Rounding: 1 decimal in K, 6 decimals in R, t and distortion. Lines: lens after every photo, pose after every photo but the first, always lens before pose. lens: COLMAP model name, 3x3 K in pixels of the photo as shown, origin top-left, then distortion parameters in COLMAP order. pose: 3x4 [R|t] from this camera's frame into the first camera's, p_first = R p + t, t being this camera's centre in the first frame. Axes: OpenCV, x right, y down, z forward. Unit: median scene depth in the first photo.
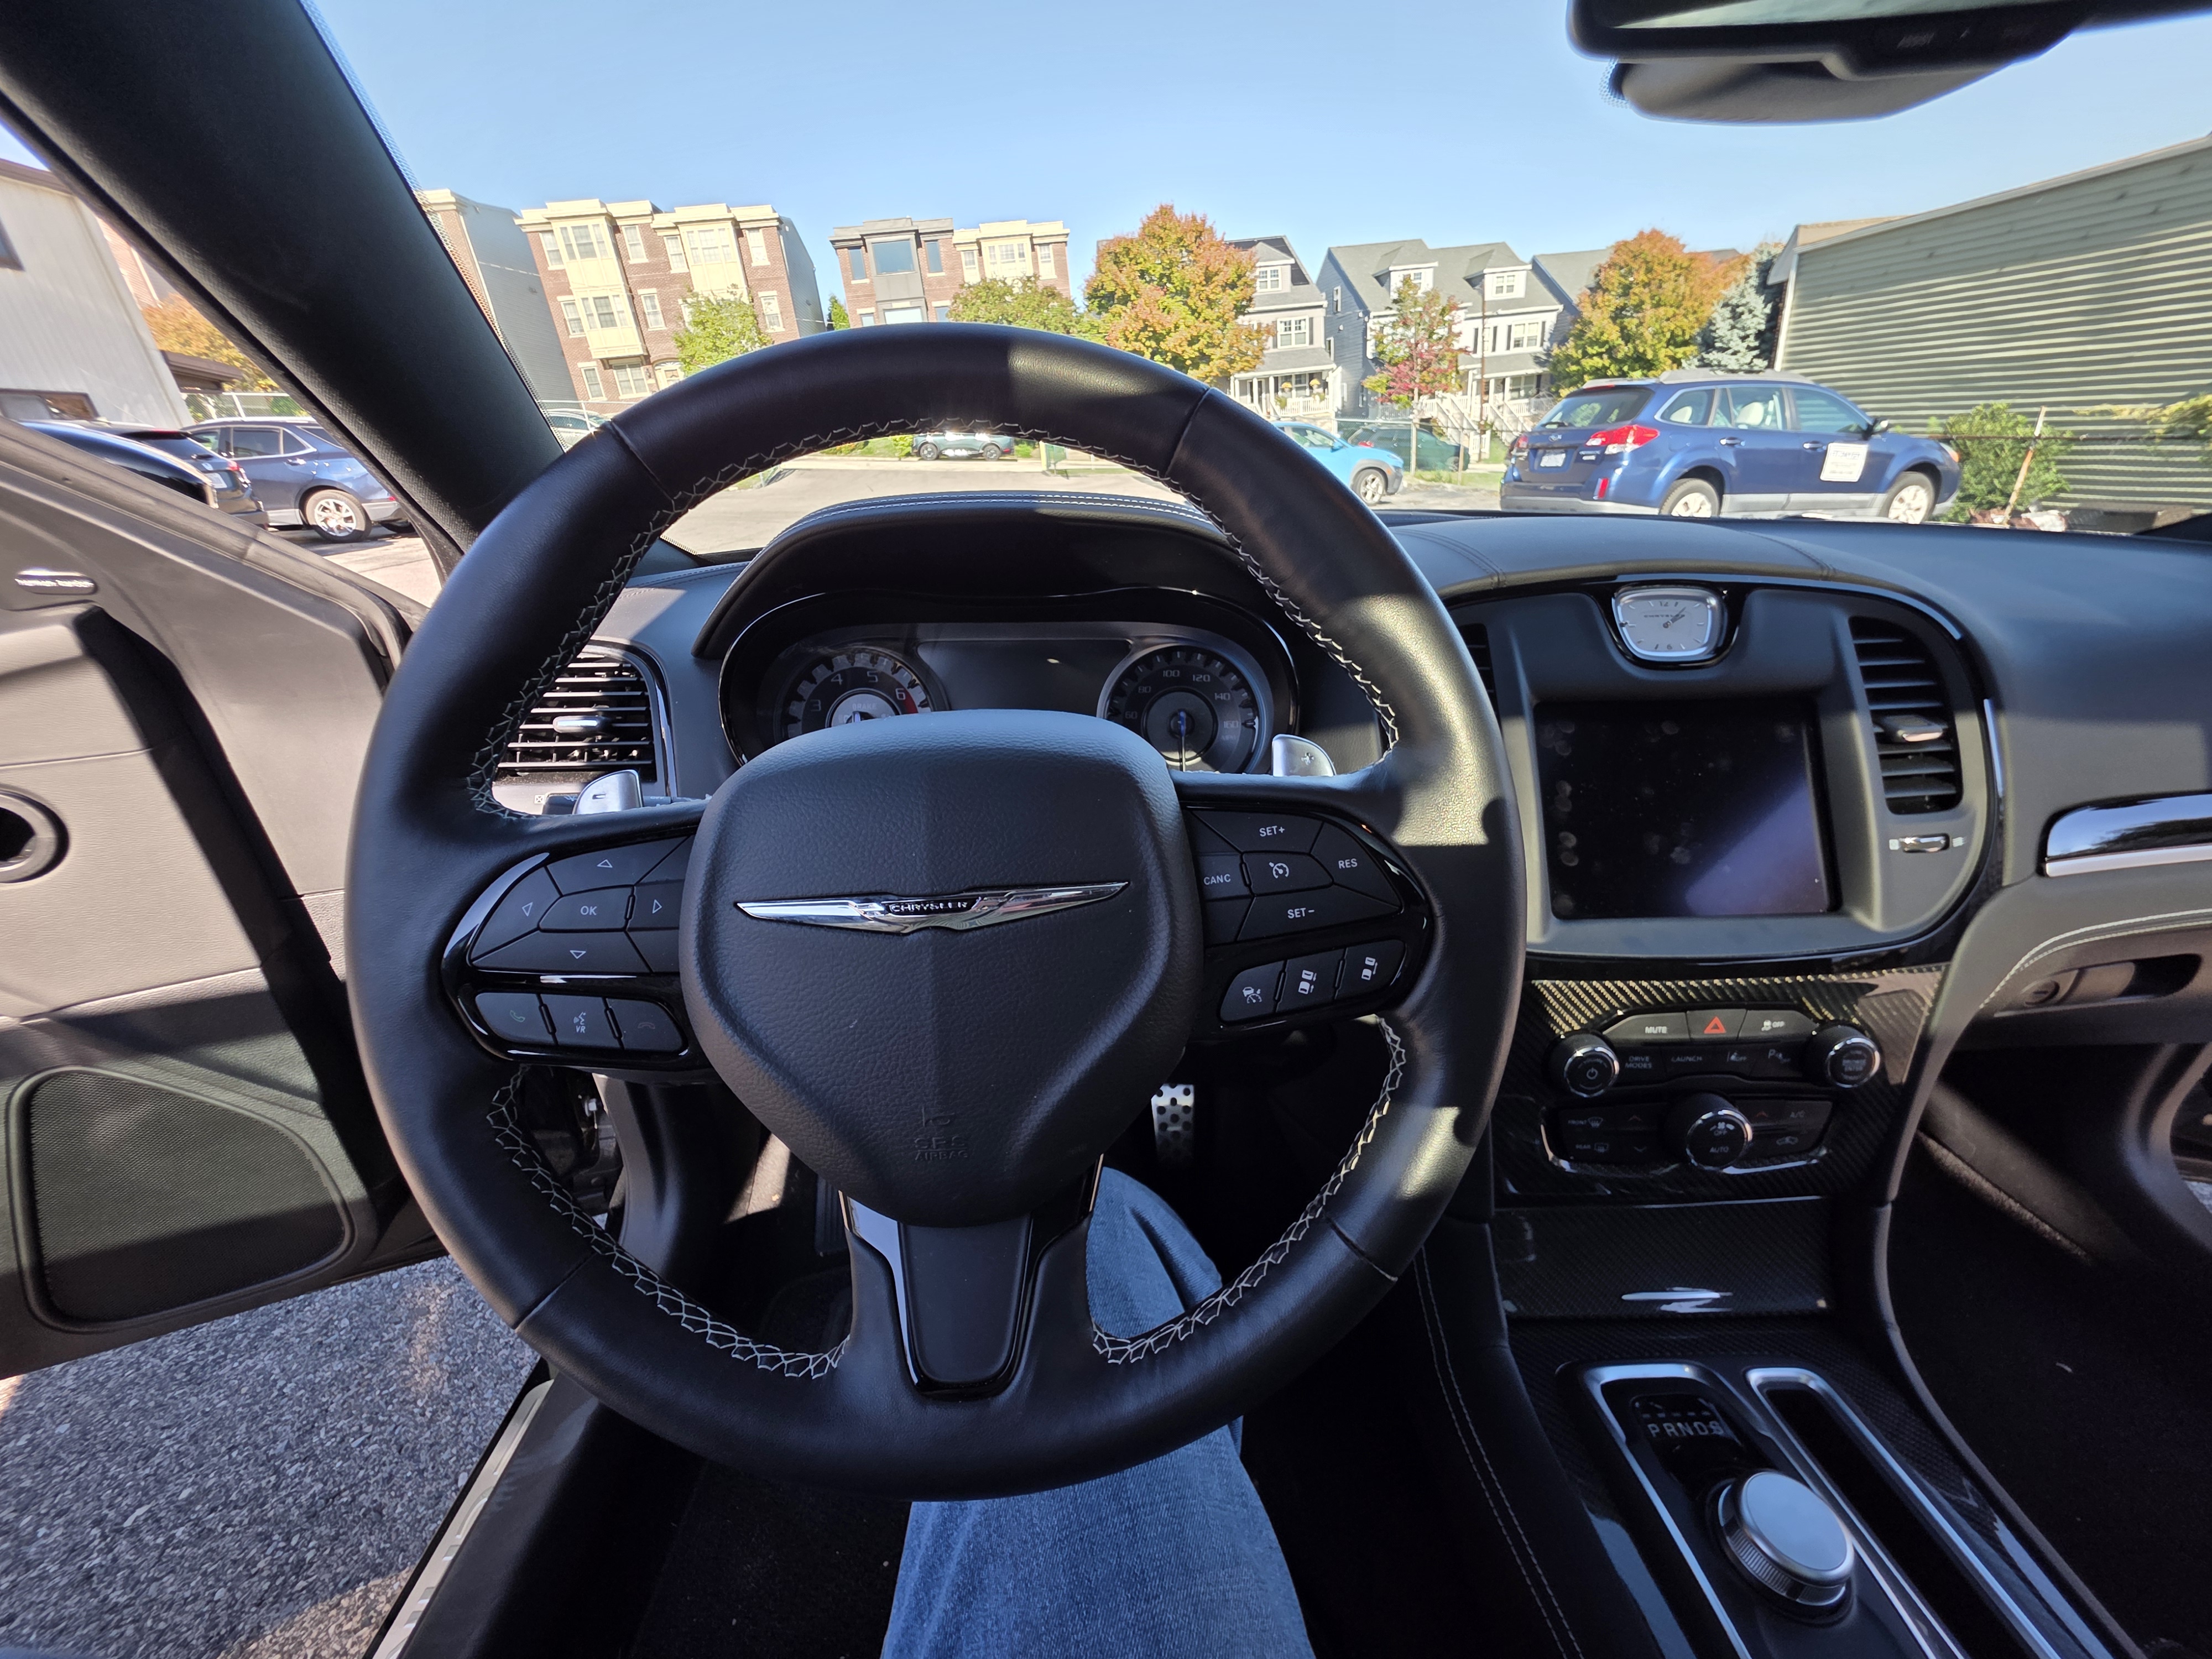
lens RADIAL K [[890.8, 0, 1070.5], [0, 890.8, 815.8], [0, 0, 1]] dist [0.000133, 0.000518]
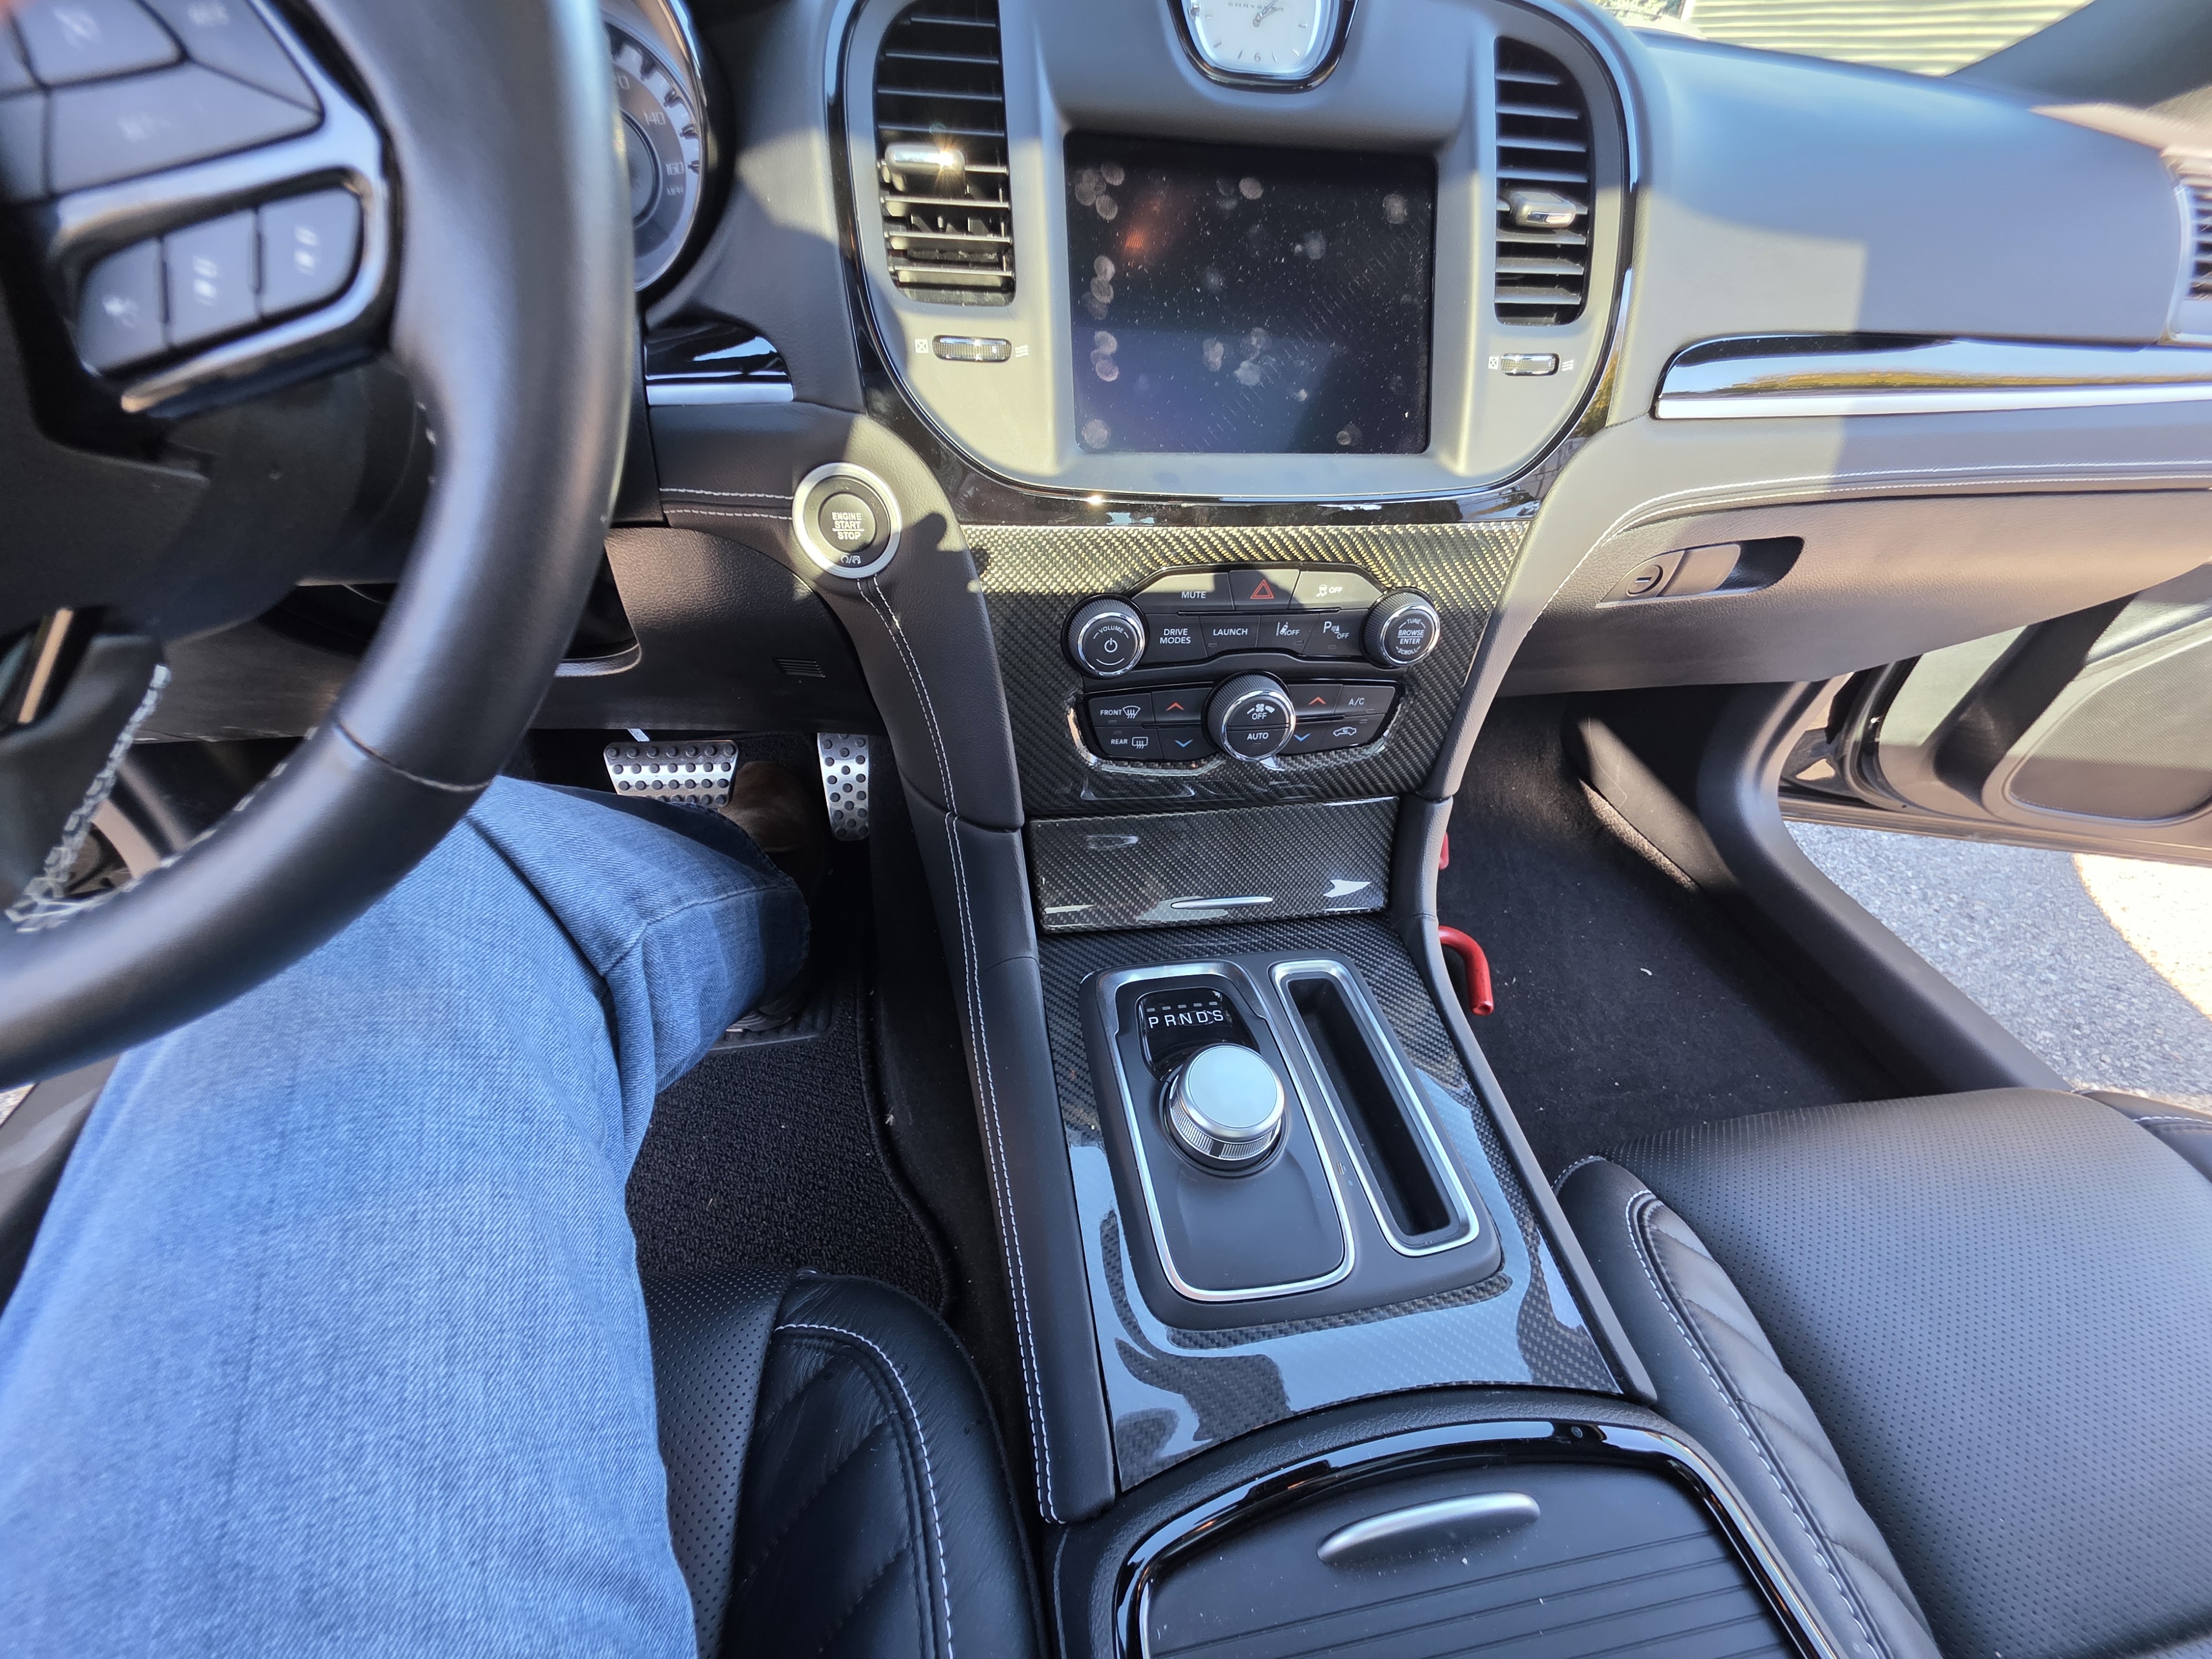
lens RADIAL K [[890.8, 0, 1070.5], [0, 890.8, 815.8], [0, 0, 1]] dist [0.000133, 0.000518]
pose [[0.987987, -0.034065, 0.150739, 0.129374], [-0.011239, 0.956982, 0.289929, 0.062157], [-0.154131, -0.288140, 0.945103, 0.055504]]
